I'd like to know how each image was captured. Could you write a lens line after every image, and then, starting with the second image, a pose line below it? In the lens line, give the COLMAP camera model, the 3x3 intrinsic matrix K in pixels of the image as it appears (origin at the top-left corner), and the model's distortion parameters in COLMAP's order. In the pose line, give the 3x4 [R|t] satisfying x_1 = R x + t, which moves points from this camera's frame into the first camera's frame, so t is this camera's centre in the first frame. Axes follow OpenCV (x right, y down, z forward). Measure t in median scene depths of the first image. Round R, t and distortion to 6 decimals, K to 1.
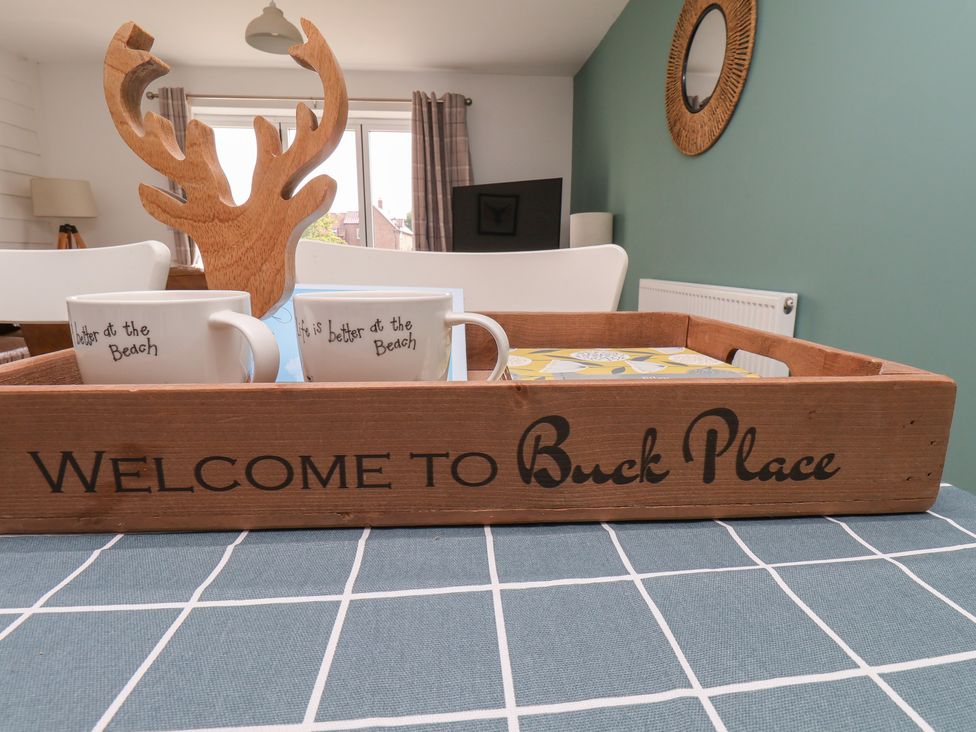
lens RADIAL K [[513.9, 0, 484.8], [0, 513.9, 367.3], [0, 0, 1]] dist [0.004180, -0.013831]
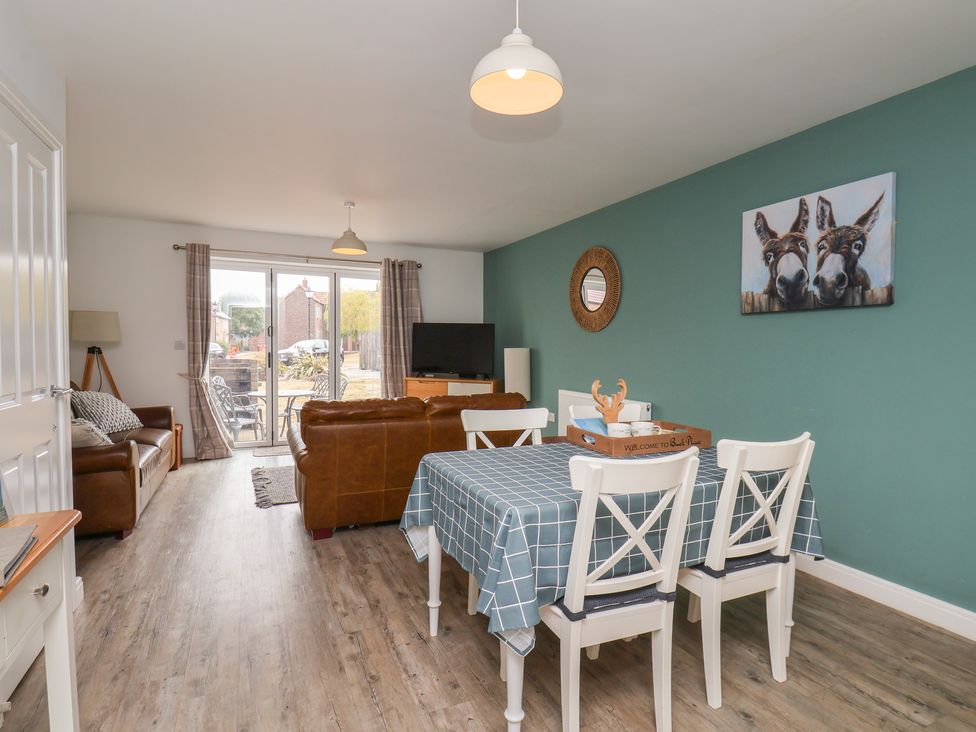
lens RADIAL K [[513.9, 0, 484.8], [0, 513.9, 367.3], [0, 0, 1]] dist [0.004180, -0.013831]
pose [[0.937033, -0.007447, 0.349161, -0.374538], [0.062622, 0.987152, -0.147003, -0.001275], [-0.343580, 0.159611, 0.925460, -0.384171]]
